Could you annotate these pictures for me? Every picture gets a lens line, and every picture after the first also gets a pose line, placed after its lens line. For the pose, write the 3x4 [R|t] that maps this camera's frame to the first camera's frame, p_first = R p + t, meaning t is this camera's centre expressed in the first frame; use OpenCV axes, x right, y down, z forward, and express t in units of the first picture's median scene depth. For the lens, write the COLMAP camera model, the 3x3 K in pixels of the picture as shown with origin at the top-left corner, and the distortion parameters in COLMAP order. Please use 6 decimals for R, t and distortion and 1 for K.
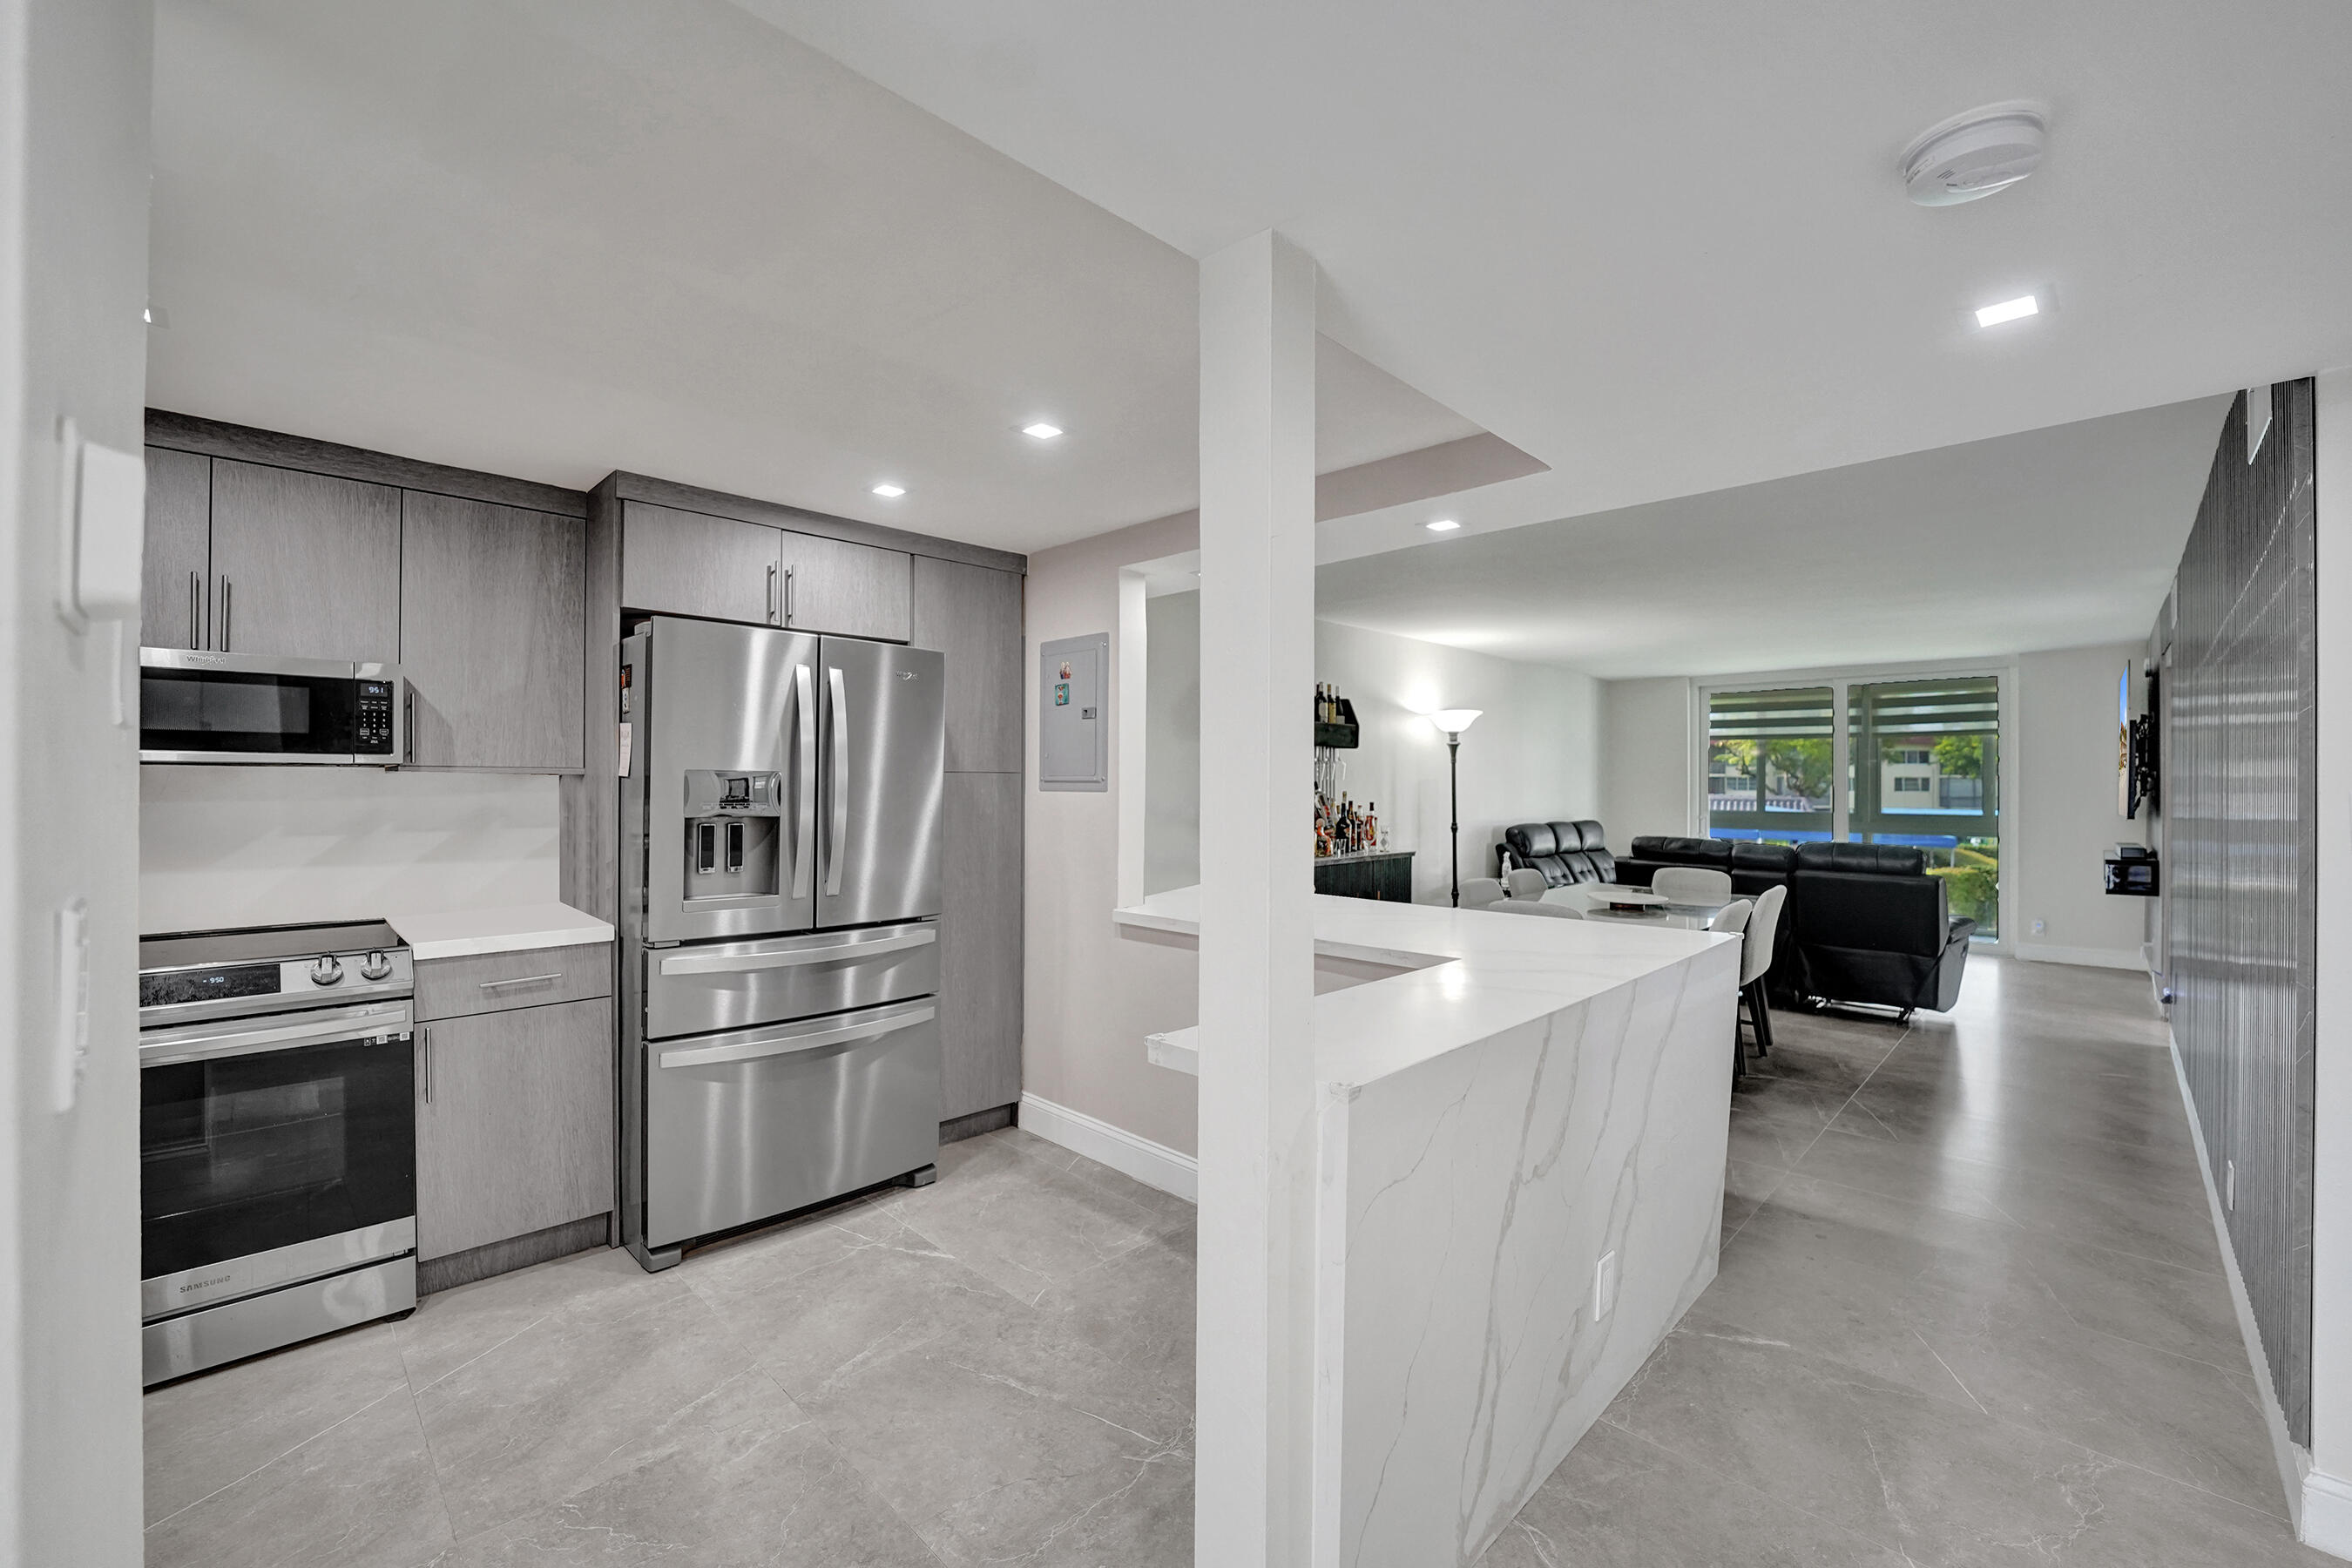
lens RADIAL K [[952.7, 0, 1168.5], [0, 952.7, 784.9], [0, 0, 1]] dist [-0.021705, -0.000204]
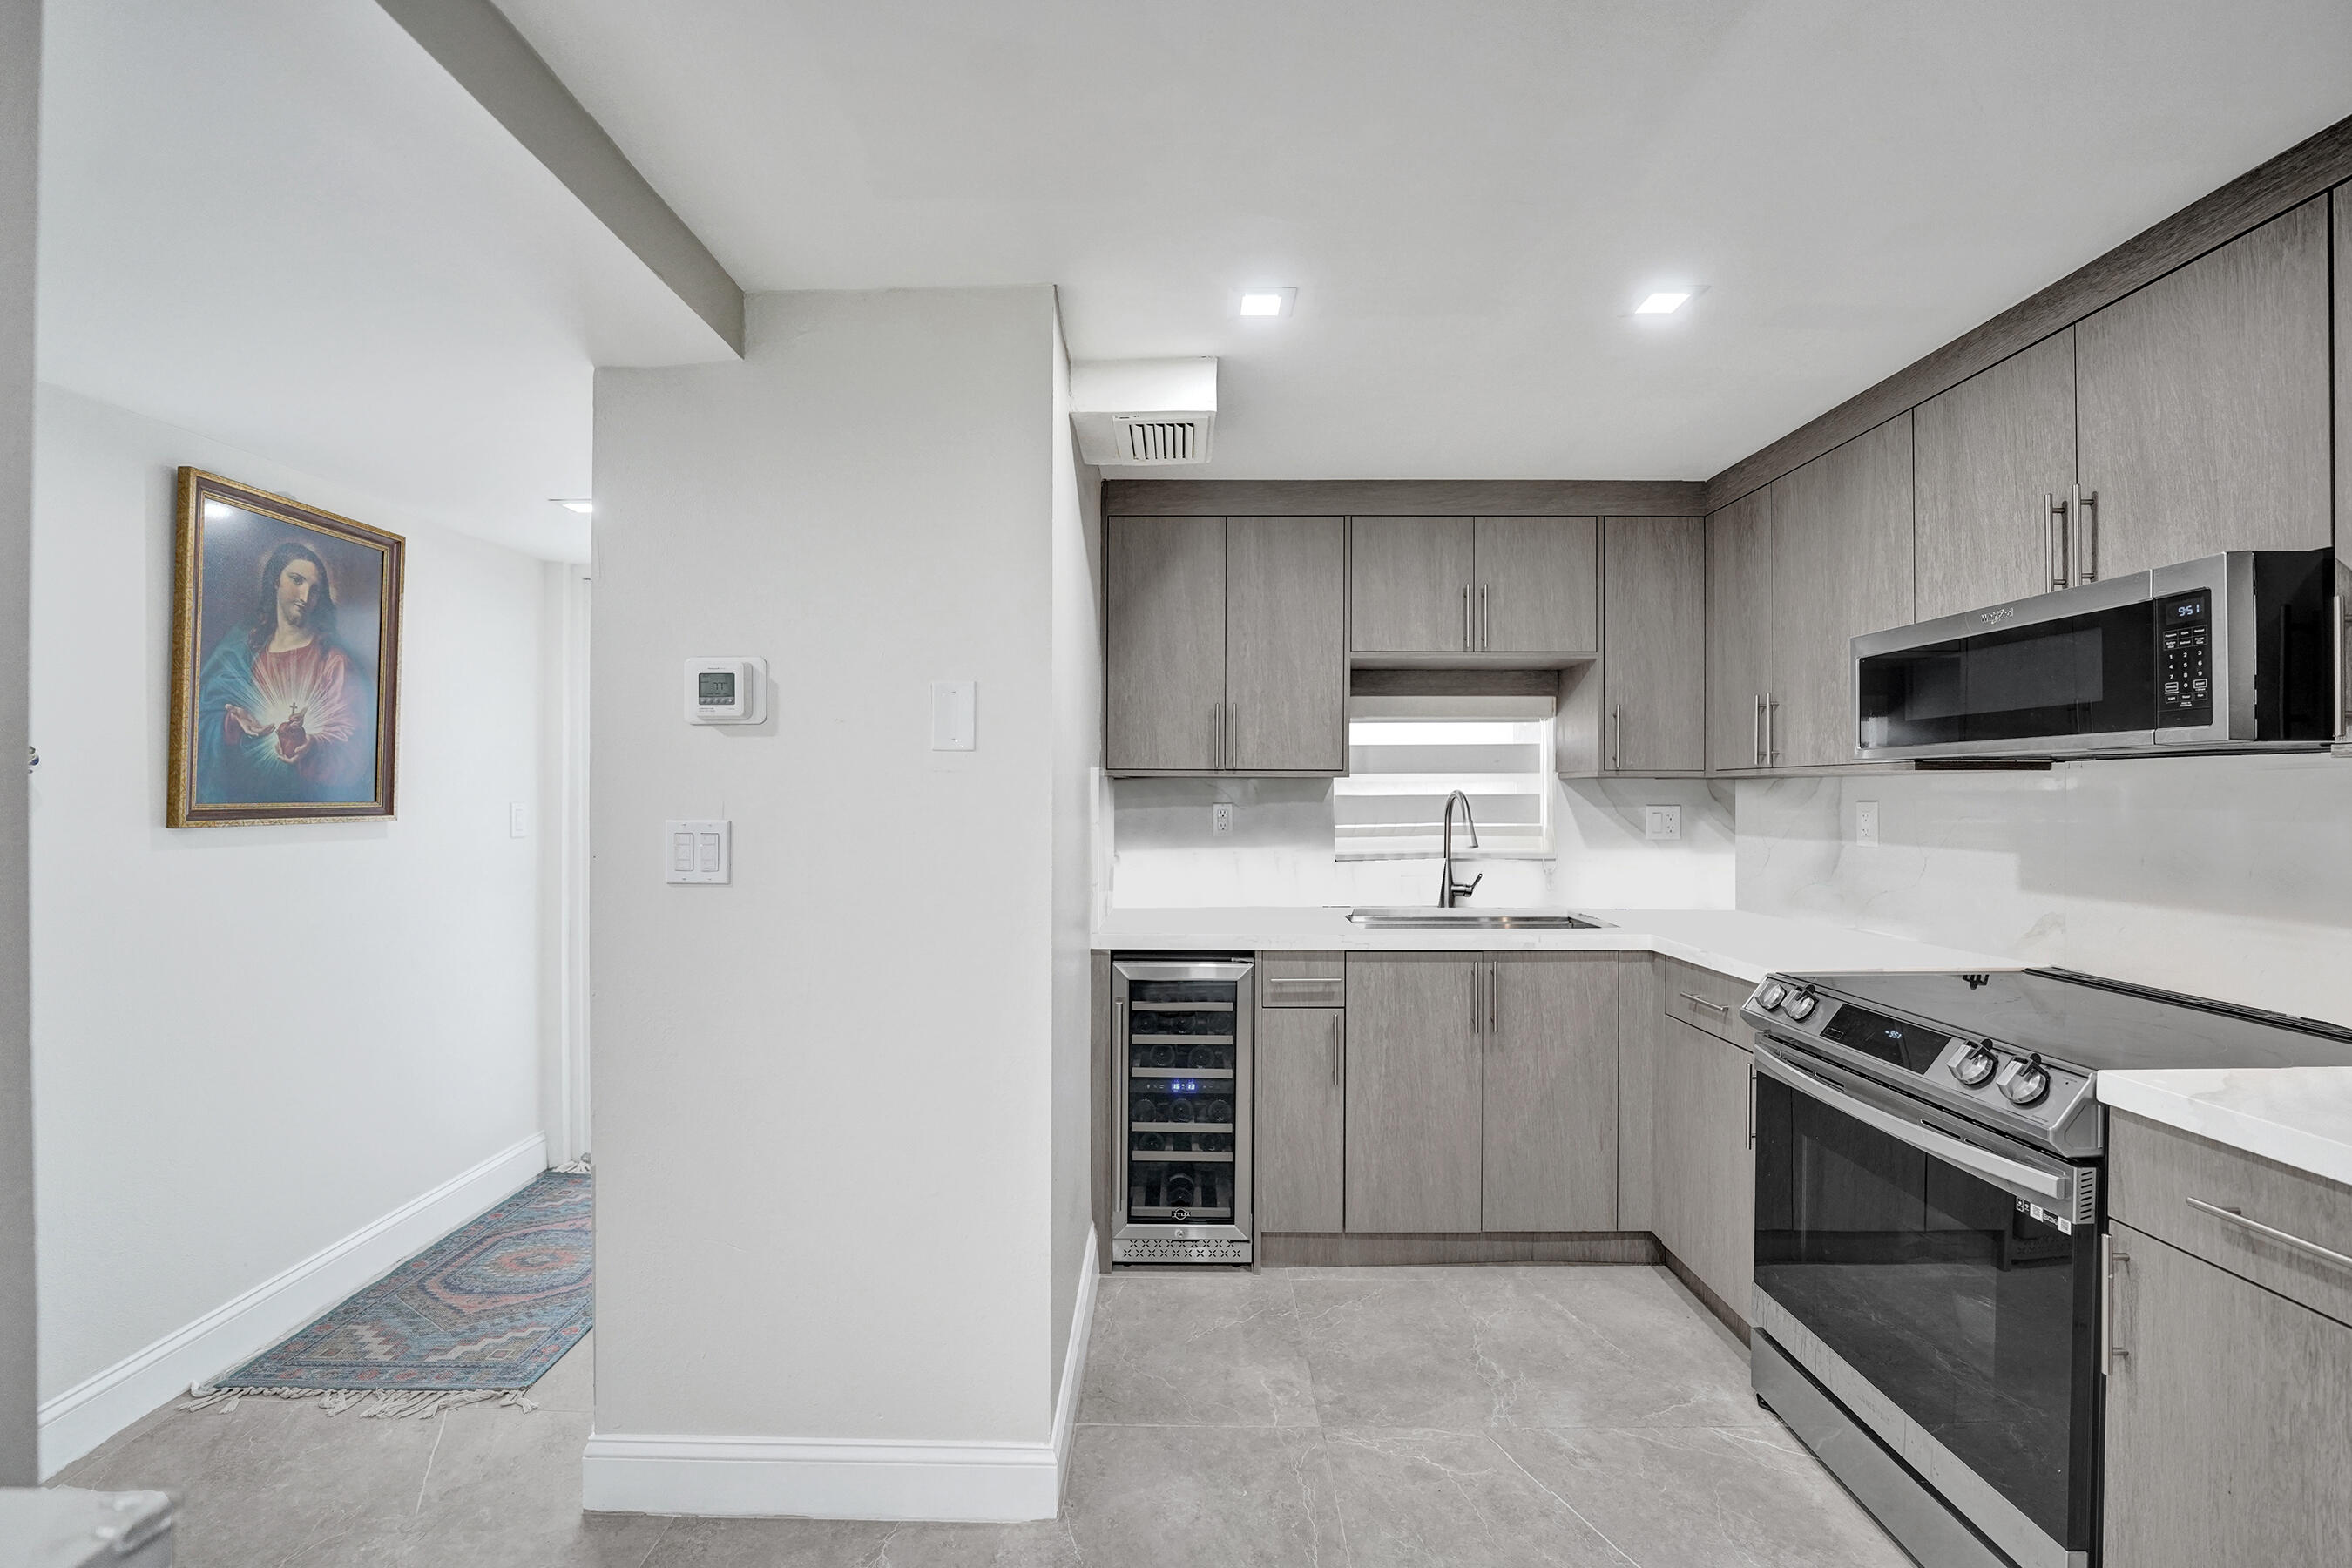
lens RADIAL K [[952.7, 0, 1167.8], [0, 952.7, 797.4], [0, 0, 1]] dist [-0.021705, -0.000204]
pose [[-0.713345, 0.001114, -0.700812, -0.025267], [-0.006884, 0.999939, 0.008597, 0.005871], [0.700779, 0.010957, -0.713294, 0.695155]]
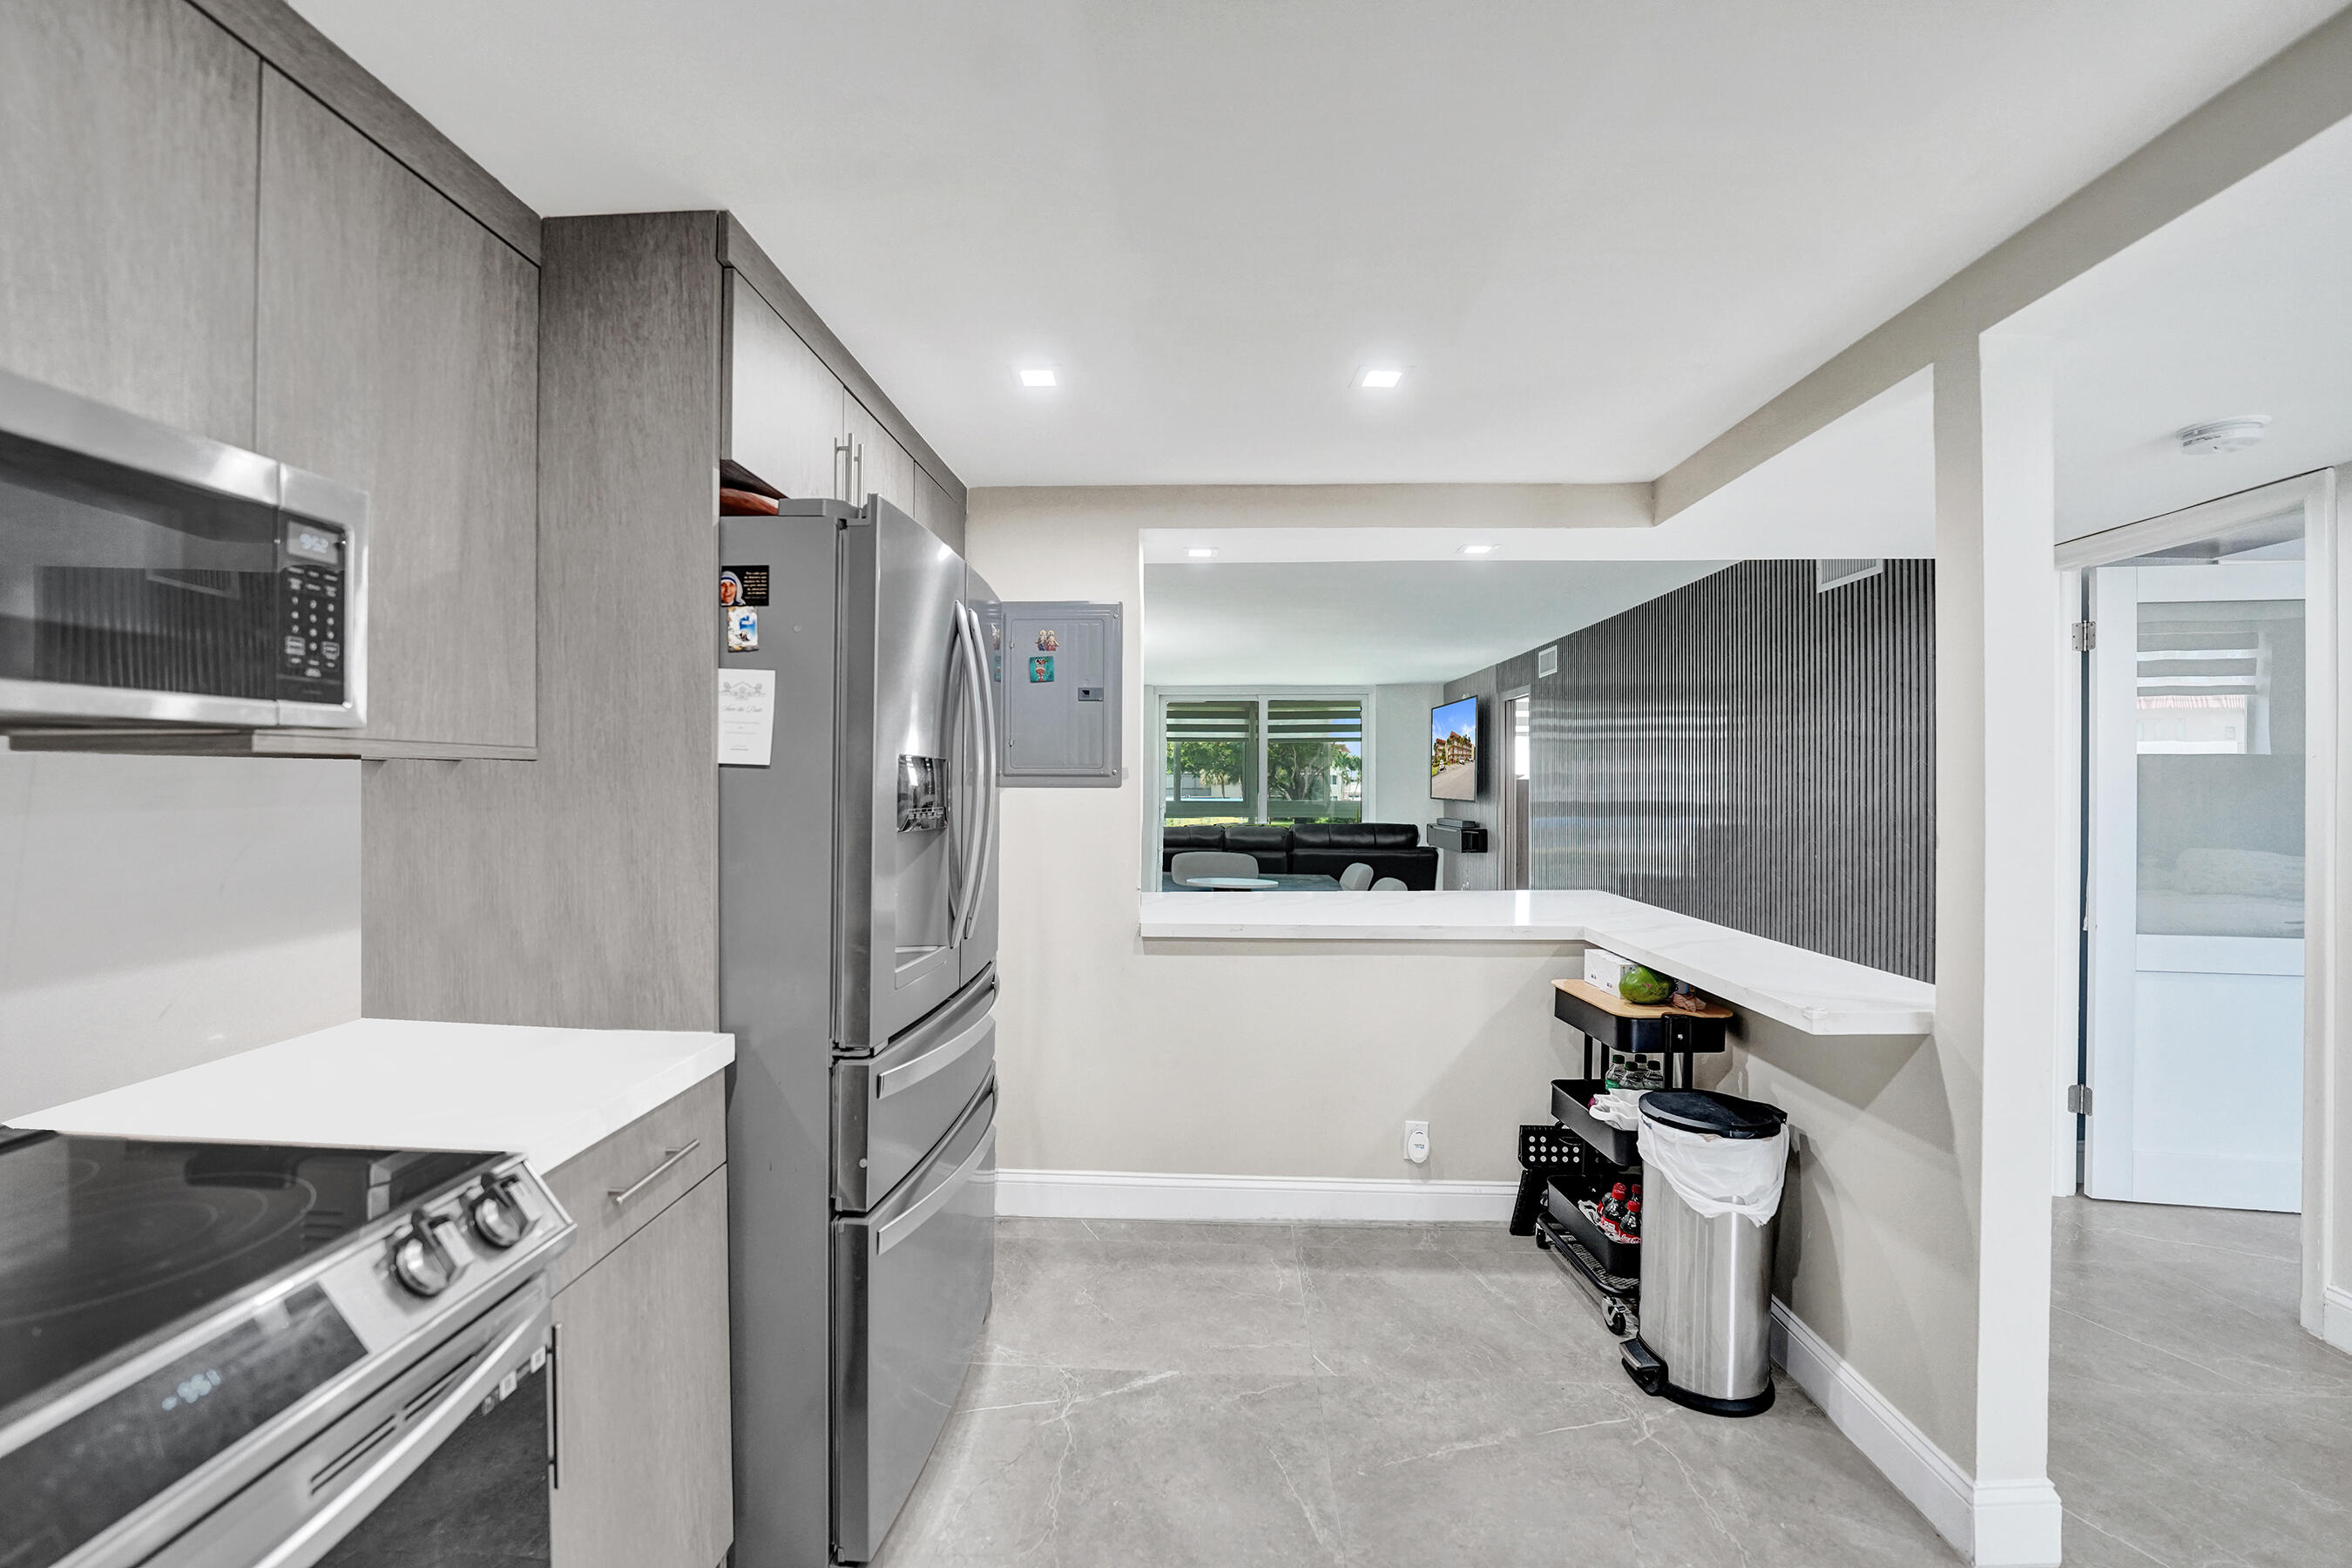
lens RADIAL K [[952.7, 0, 1162.1], [0, 952.7, 791.2], [0, 0, 1]] dist [-0.021705, -0.000204]
pose [[0.747938, -0.014191, 0.663617, -0.602992], [0.008967, 0.999896, 0.011276, 0.002168], [-0.663708, -0.002483, 0.747987, 0.331374]]
